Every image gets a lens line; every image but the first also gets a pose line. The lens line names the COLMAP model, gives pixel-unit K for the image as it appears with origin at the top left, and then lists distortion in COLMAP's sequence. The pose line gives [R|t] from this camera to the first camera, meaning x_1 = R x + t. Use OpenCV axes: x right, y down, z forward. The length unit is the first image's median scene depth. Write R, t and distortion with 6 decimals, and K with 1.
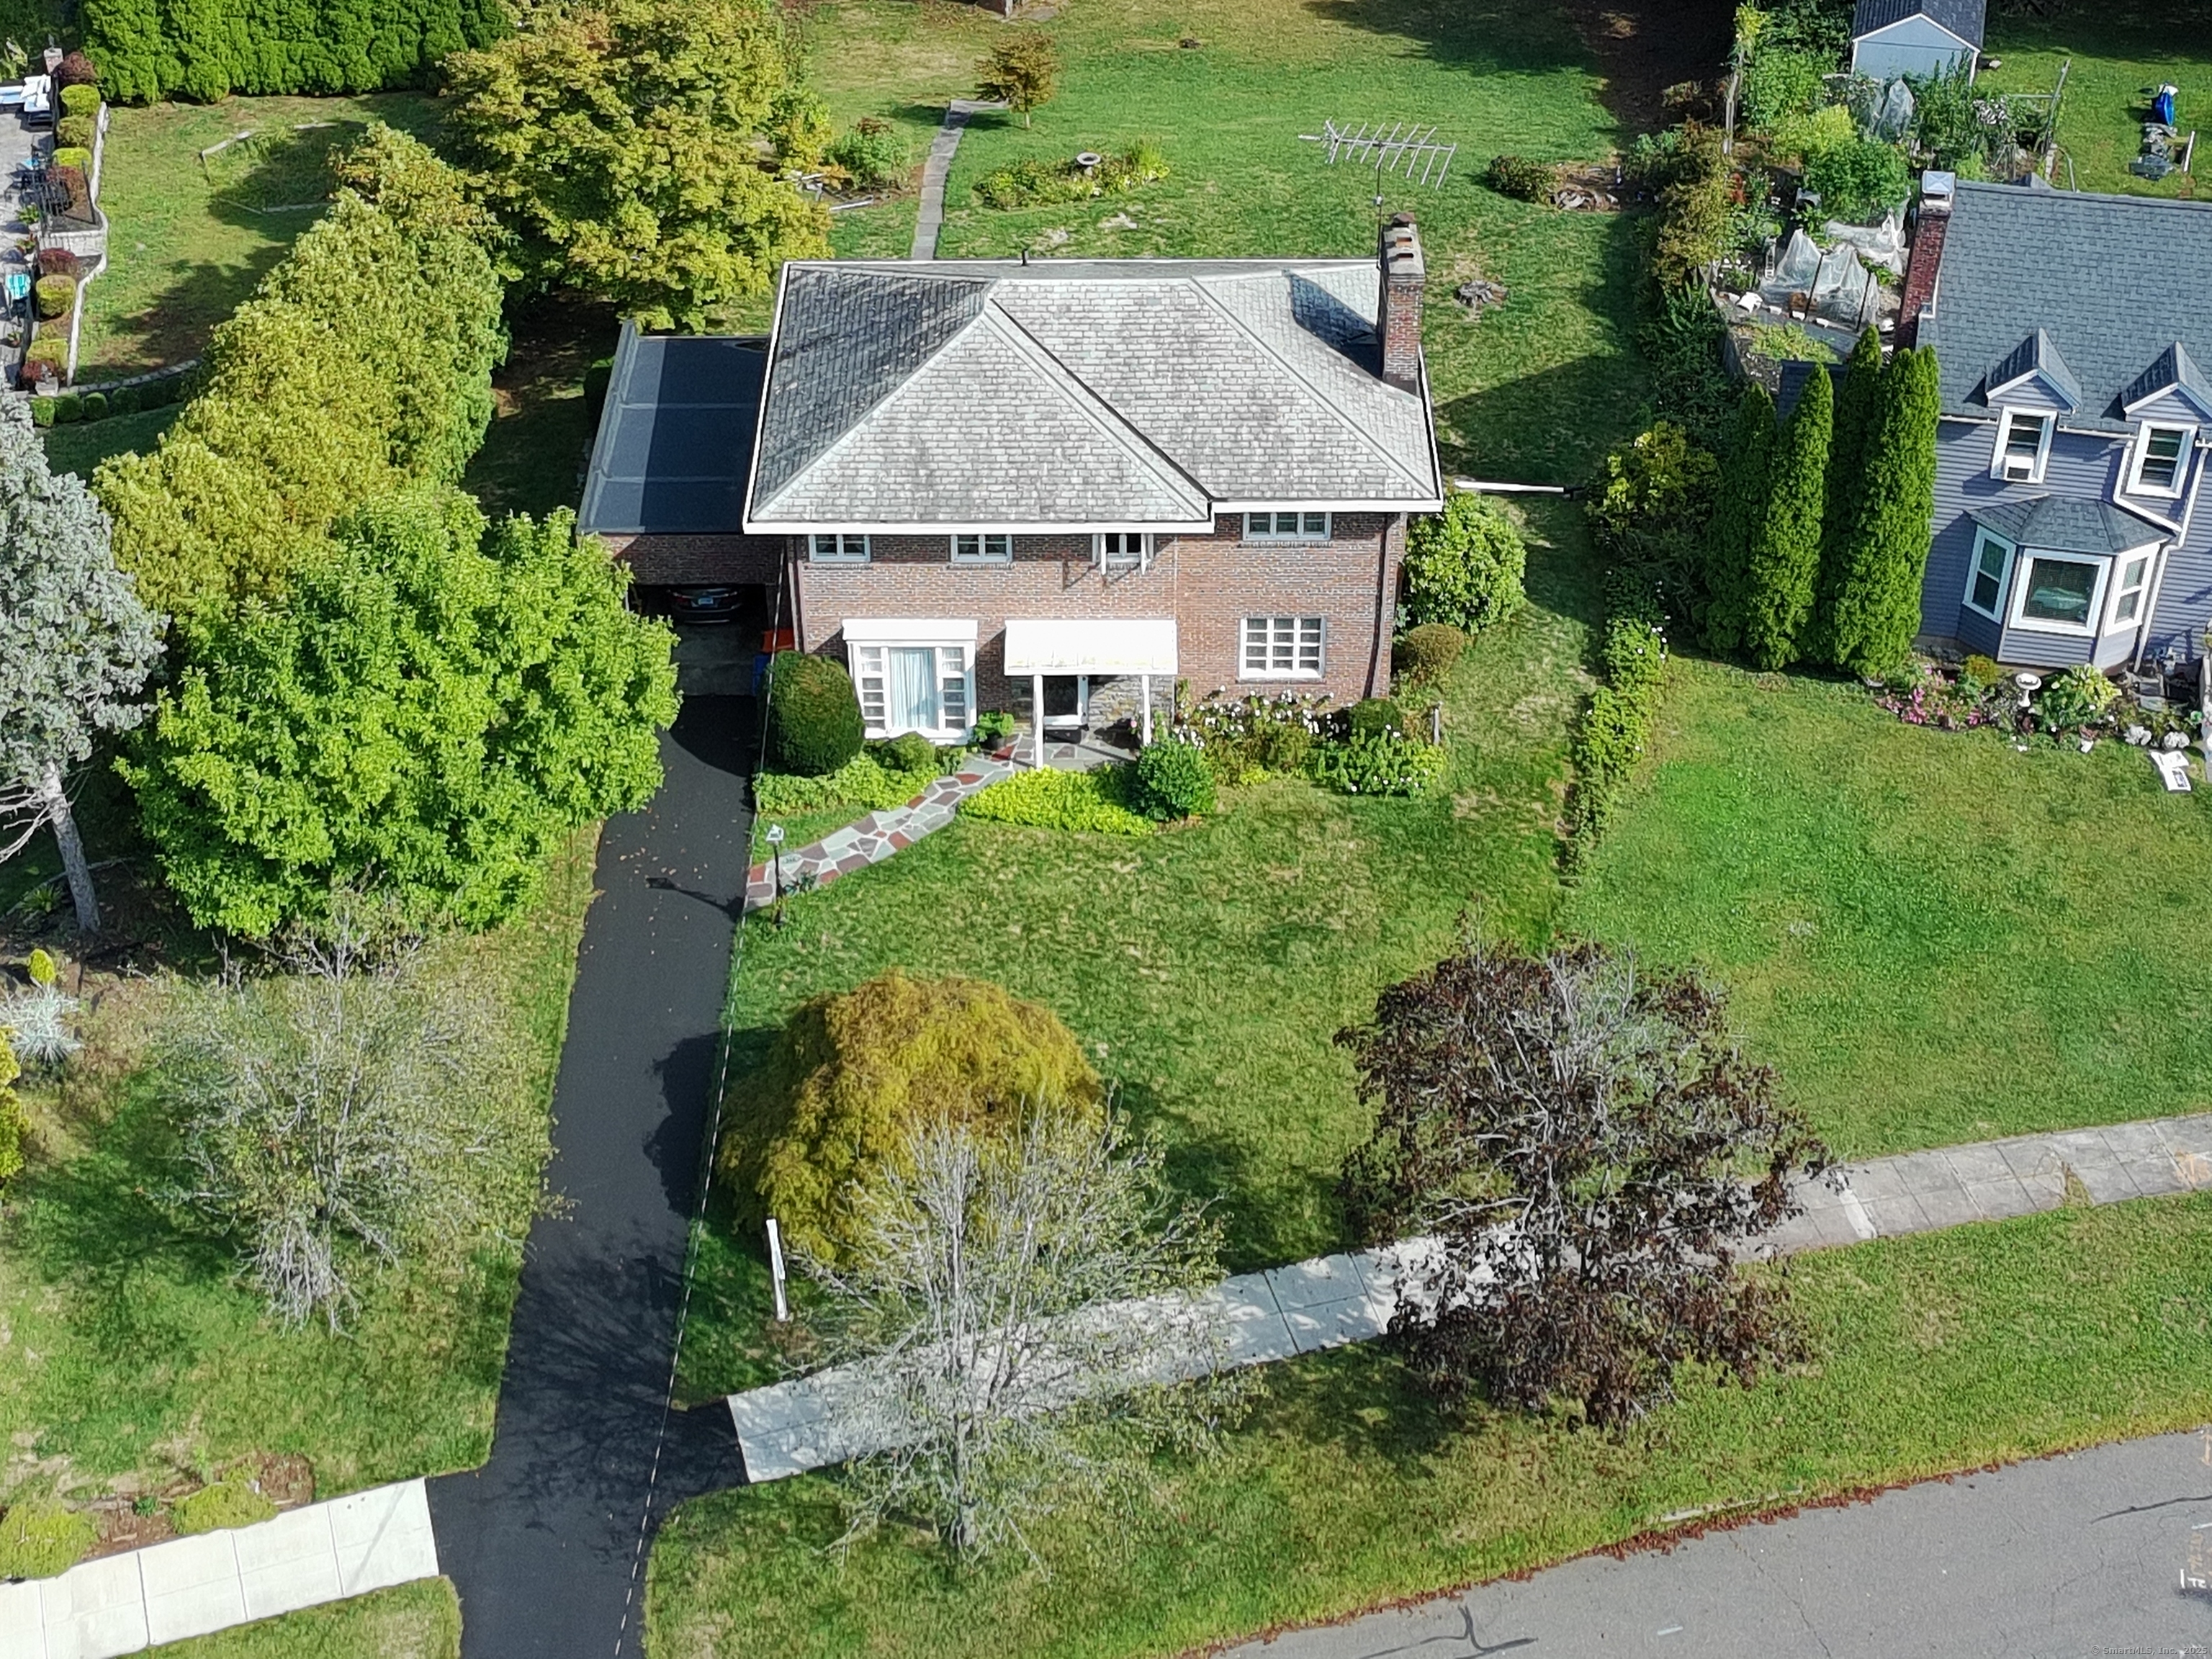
lens RADIAL K [[3317.2, 0, 1106.0], [0, 3317.2, 829.5], [0, 0, 1]] dist [0.006365, 0.060832]
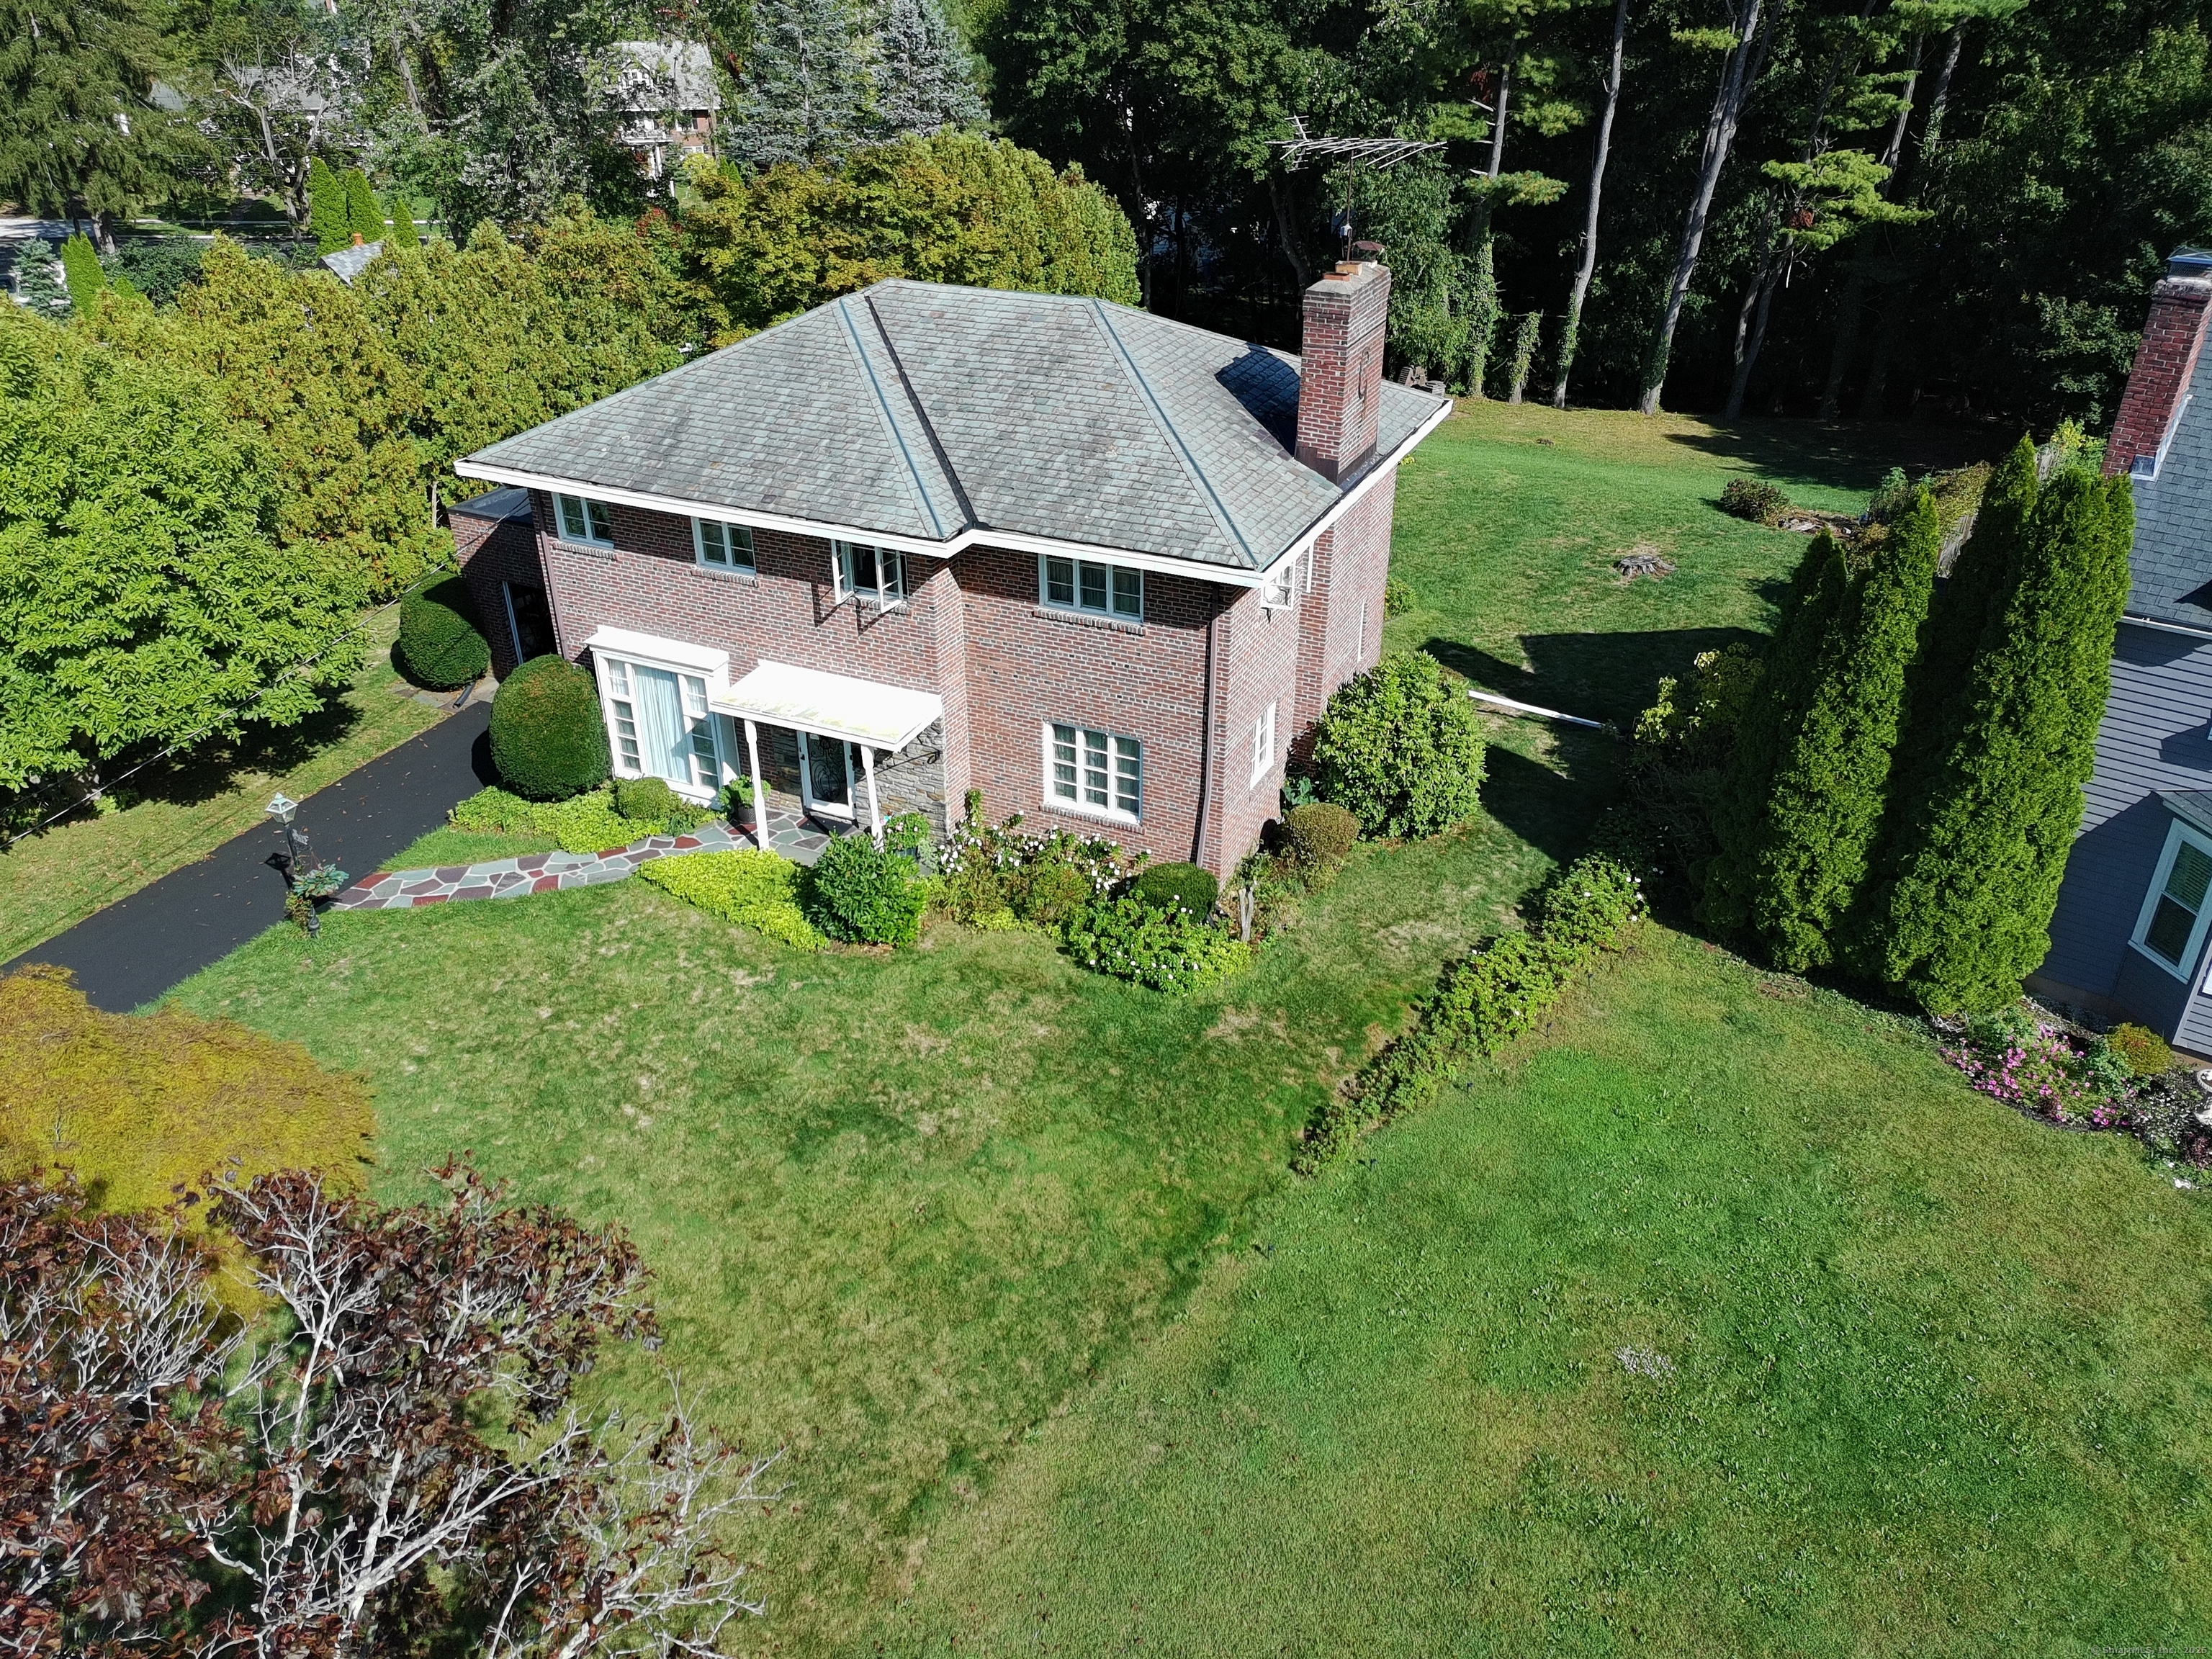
lens RADIAL K [[1664.8, 0, 1110.7], [0, 1664.8, 827.1], [0, 0, 1]] dist [0.062557, -0.054263]
pose [[0.905868, 0.208482, -0.368699, 0.204302], [-0.263633, 0.958830, -0.105554, -0.003162], [0.331514, 0.192820, 0.923536, 0.655467]]
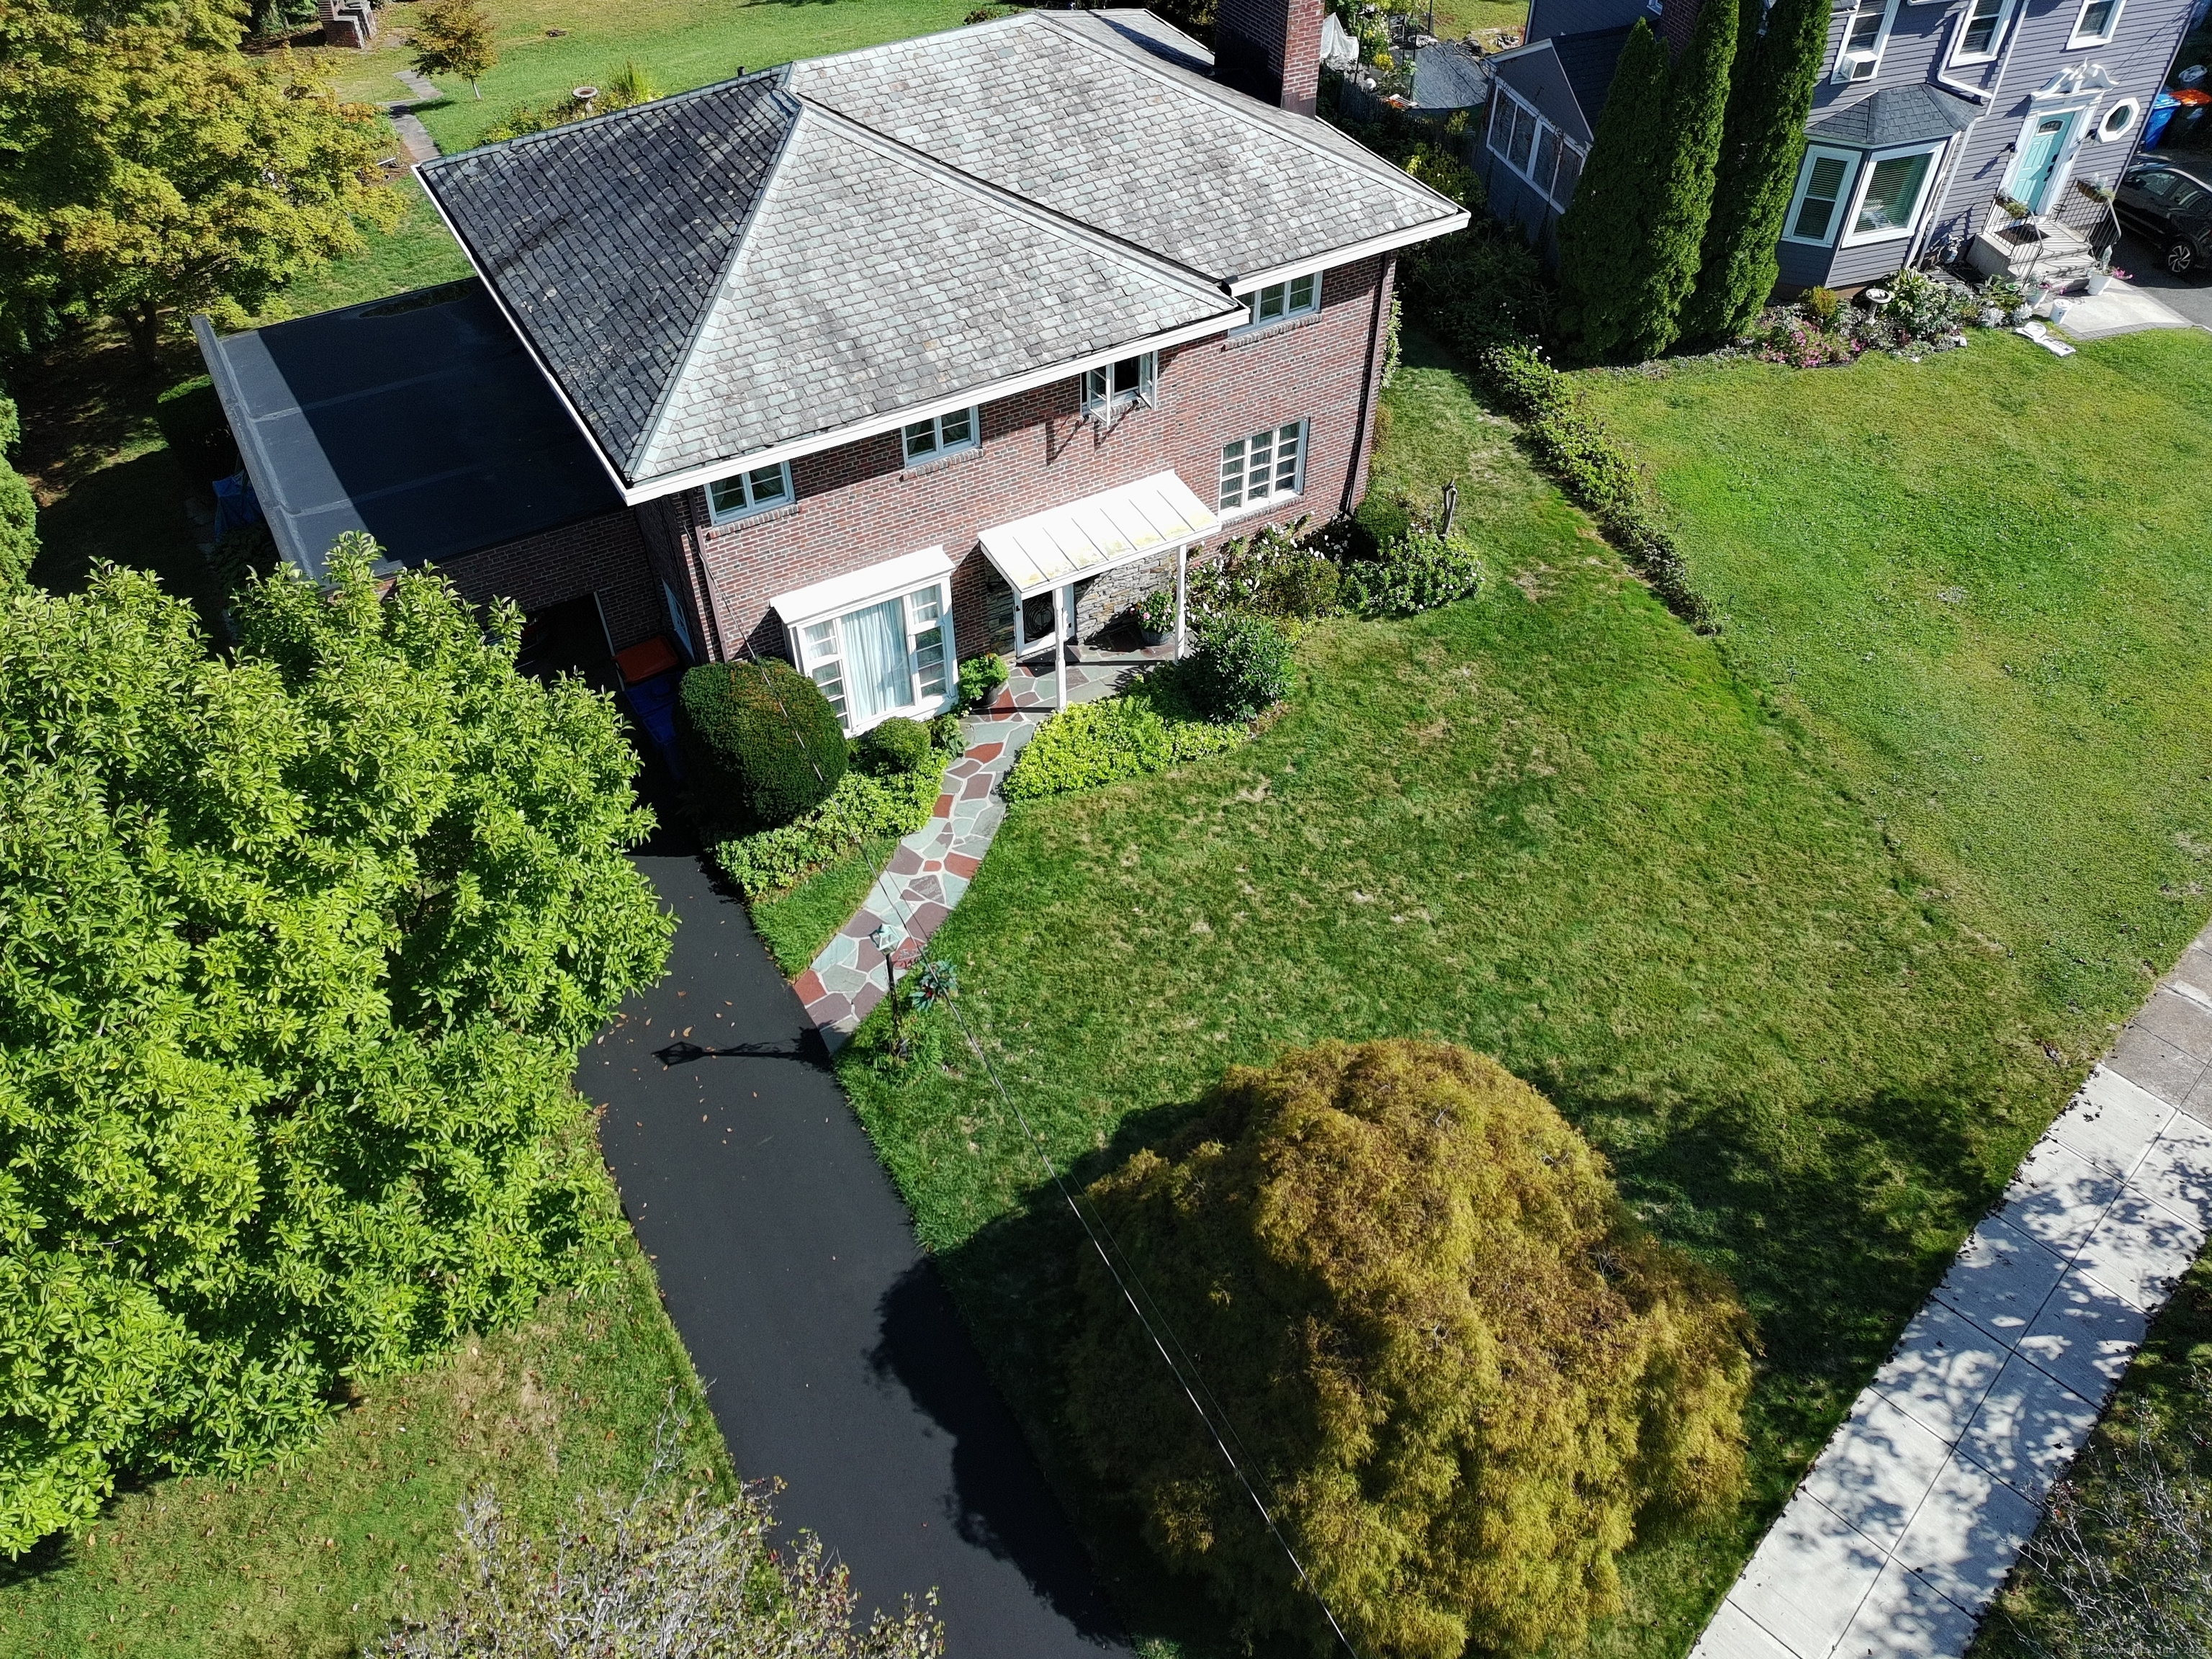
lens RADIAL K [[1664.8, 0, 1110.7], [0, 1664.8, 827.1], [0, 0, 1]] dist [0.062557, -0.054263]
pose [[0.867187, -0.352122, 0.352131, -0.156700], [0.308043, 0.934901, 0.176265, -0.057549], [-0.391274, -0.044383, 0.919203, 0.640596]]
